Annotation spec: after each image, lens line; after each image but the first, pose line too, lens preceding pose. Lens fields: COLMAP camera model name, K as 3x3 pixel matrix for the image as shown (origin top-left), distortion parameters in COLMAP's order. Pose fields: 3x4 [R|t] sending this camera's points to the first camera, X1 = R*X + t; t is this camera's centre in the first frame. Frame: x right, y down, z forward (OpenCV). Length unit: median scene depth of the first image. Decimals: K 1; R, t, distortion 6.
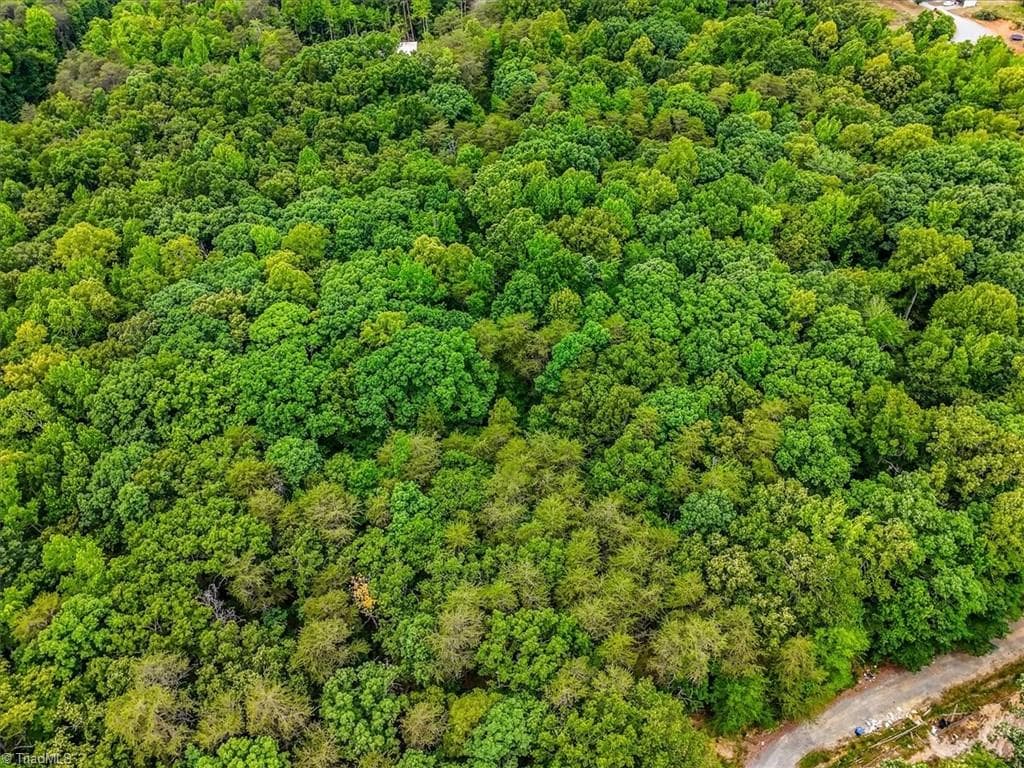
lens RADIAL K [[765.5, 0, 509.7], [0, 765.5, 373.7], [0, 0, 1]] dist [-0.031441, -0.002183]
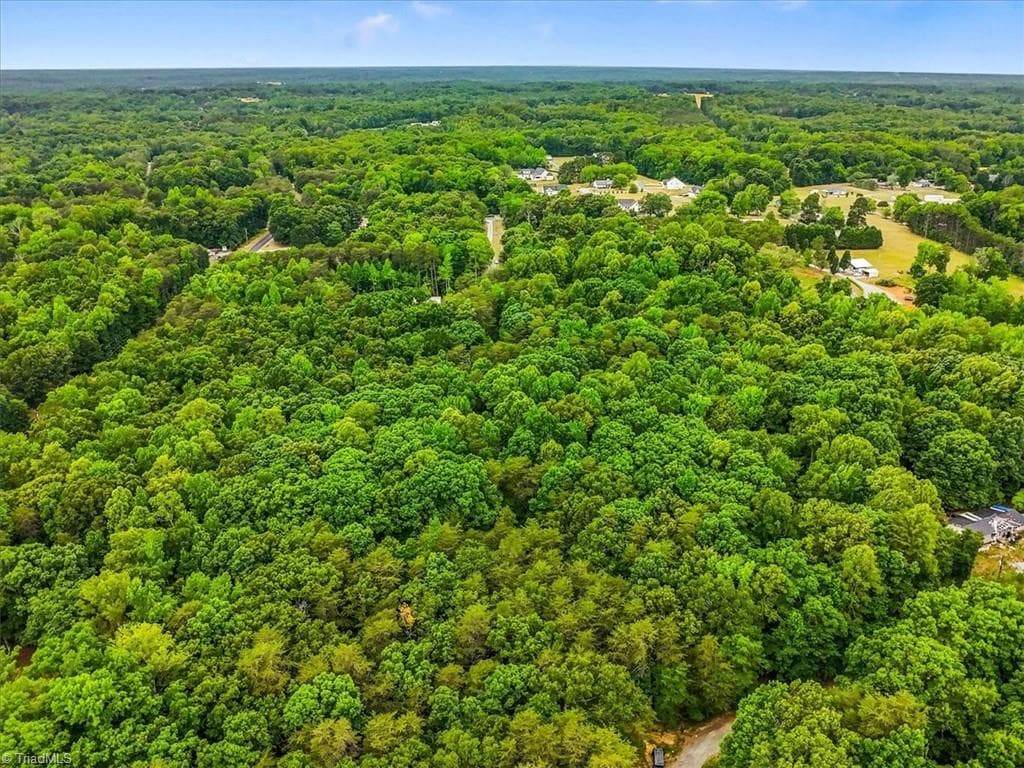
lens RADIAL K [[765.5, 0, 509.7], [0, 765.5, 373.7], [0, 0, 1]] dist [-0.031441, -0.002183]
pose [[0.999927, 0.011734, -0.002850, -0.000741], [-0.012010, 0.941834, -0.335864, 0.224934], [-0.001257, 0.335874, 0.941906, -0.326504]]
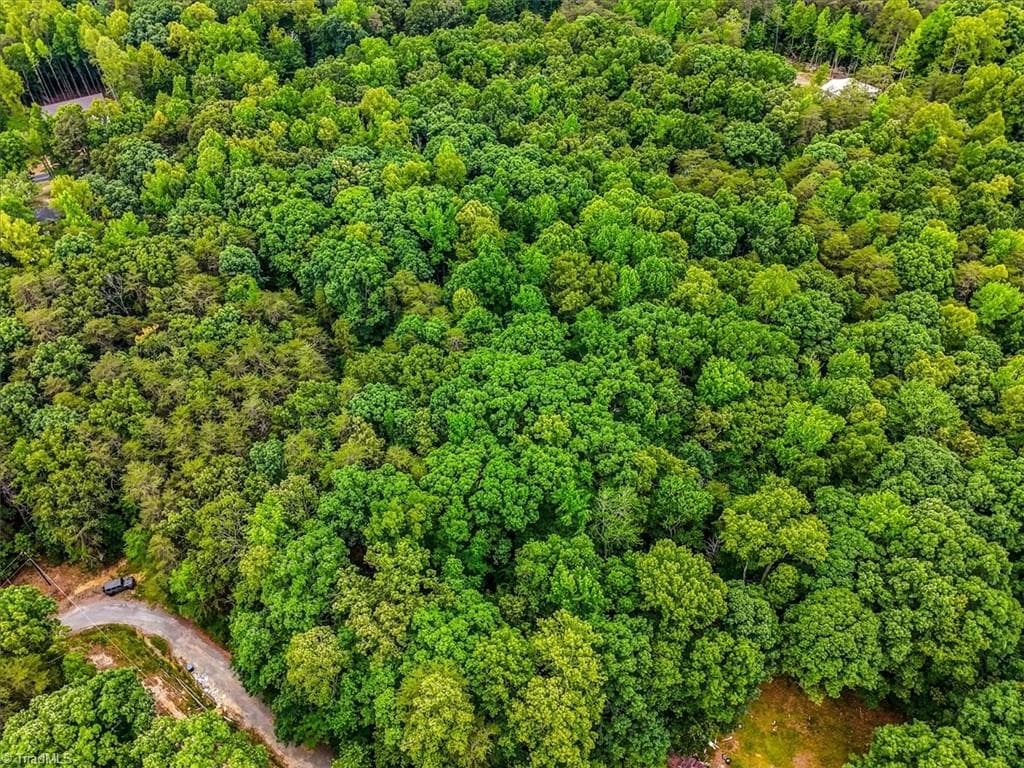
lens RADIAL K [[765.5, 0, 509.7], [0, 765.5, 373.7], [0, 0, 1]] dist [-0.031441, -0.002183]
pose [[0.510330, 0.591972, -0.623805, 0.796615], [-0.566862, 0.777038, 0.273640, -0.327979], [0.646708, 0.213965, 0.732112, 0.248829]]
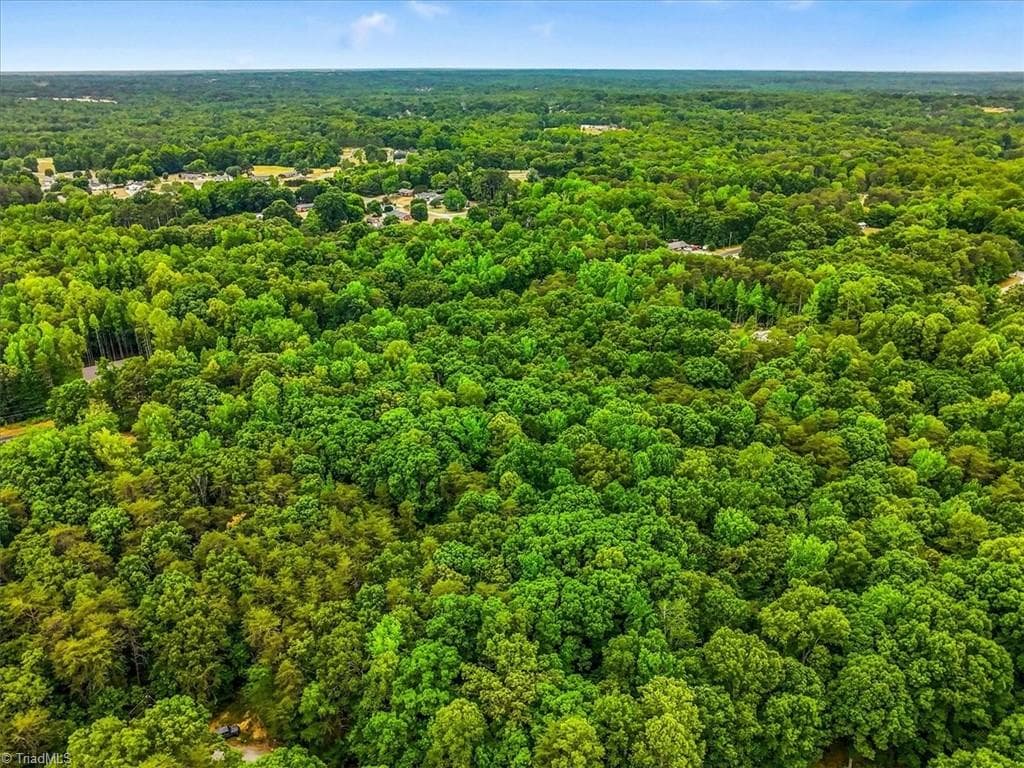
lens RADIAL K [[765.5, 0, 509.7], [0, 765.5, 373.7], [0, 0, 1]] dist [-0.031441, -0.002183]
pose [[0.592880, 0.310047, -0.743212, 0.933200], [-0.540648, 0.837241, -0.082016, -0.133652], [0.596819, 0.450441, 0.664010, 0.037712]]
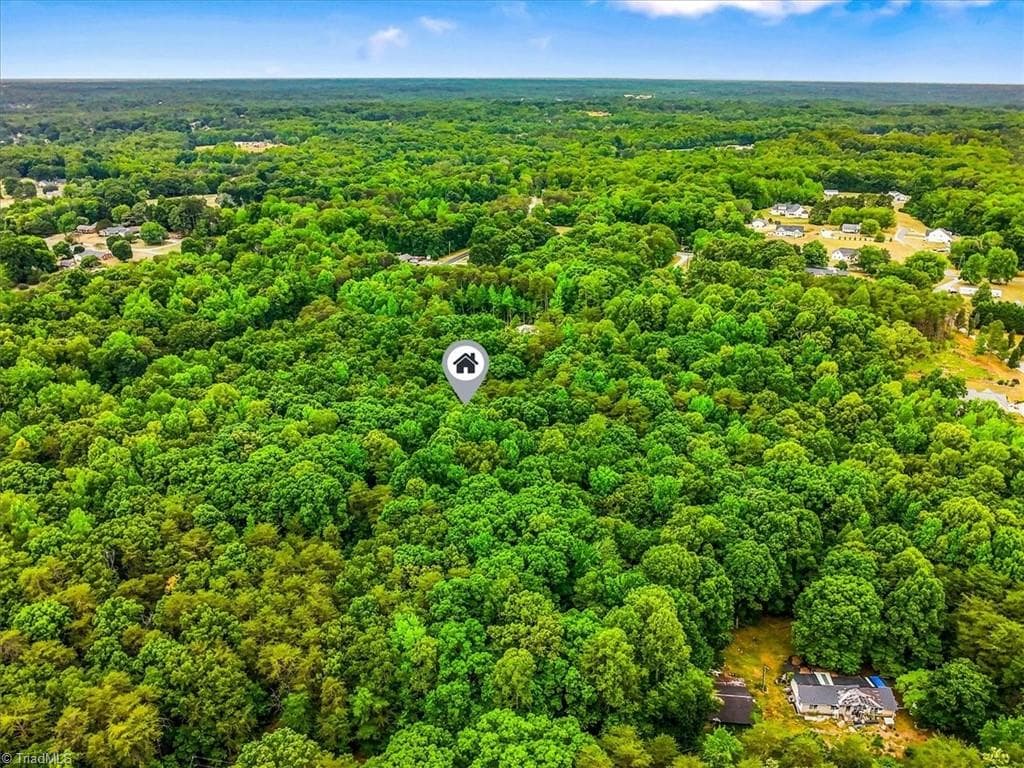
lens RADIAL K [[765.5, 0, 509.7], [0, 765.5, 373.7], [0, 0, 1]] dist [-0.031441, -0.002183]
pose [[0.887614, 0.178979, -0.424390, 0.777152], [-0.315193, 0.907905, -0.276335, 0.055841], [0.335848, 0.379044, 0.862283, -0.288134]]
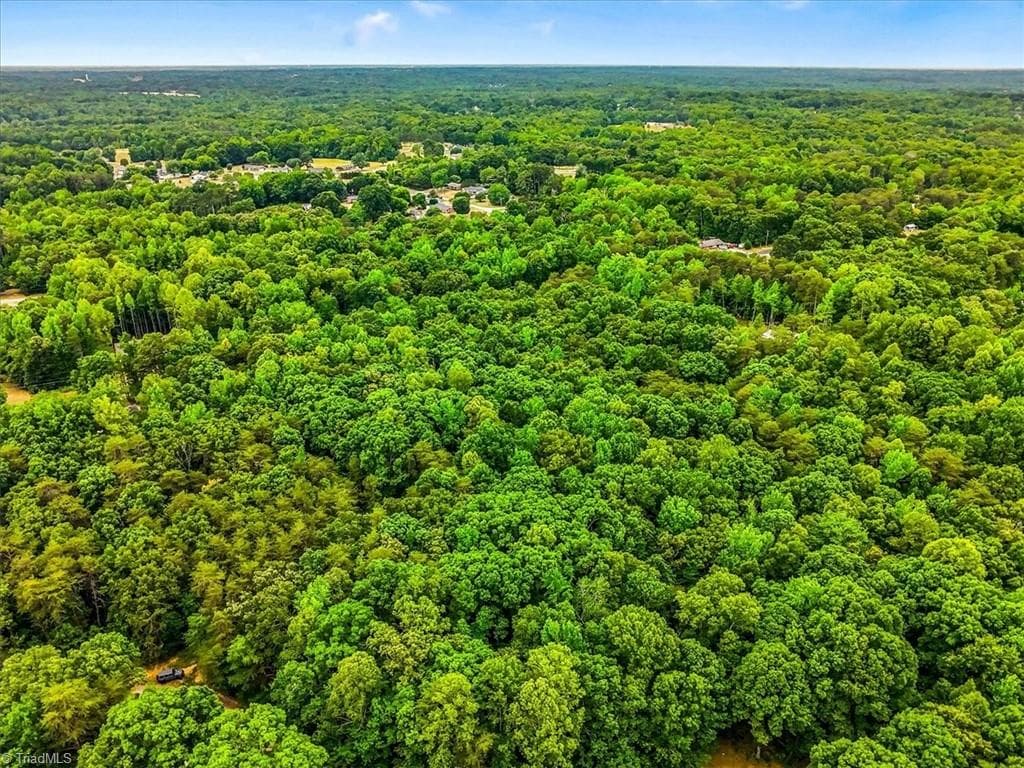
lens RADIAL K [[765.5, 0, 509.7], [0, 765.5, 373.7], [0, 0, 1]] dist [-0.031441, -0.002183]
pose [[0.512799, 0.333181, -0.791219, 1.065636], [-0.576192, 0.816782, -0.029492, -0.208667], [0.636427, 0.471017, 0.610821, 0.129057]]
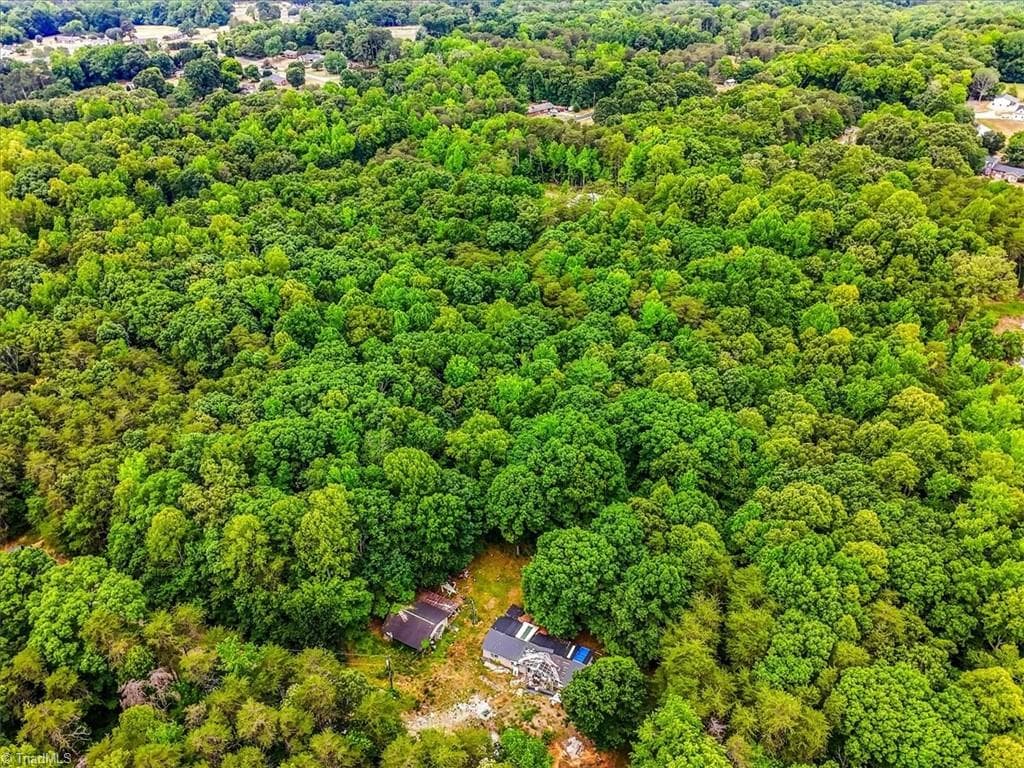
lens RADIAL K [[758.9, 0, 510.5], [0, 758.9, 377.7], [0, 0, 1]] dist [-0.030500, -0.004020]
pose [[0.648840, 0.416794, -0.636623, 1.273434], [-0.508914, 0.859684, 0.044150, -0.309227], [0.565696, 0.295340, 0.769910, 0.112389]]
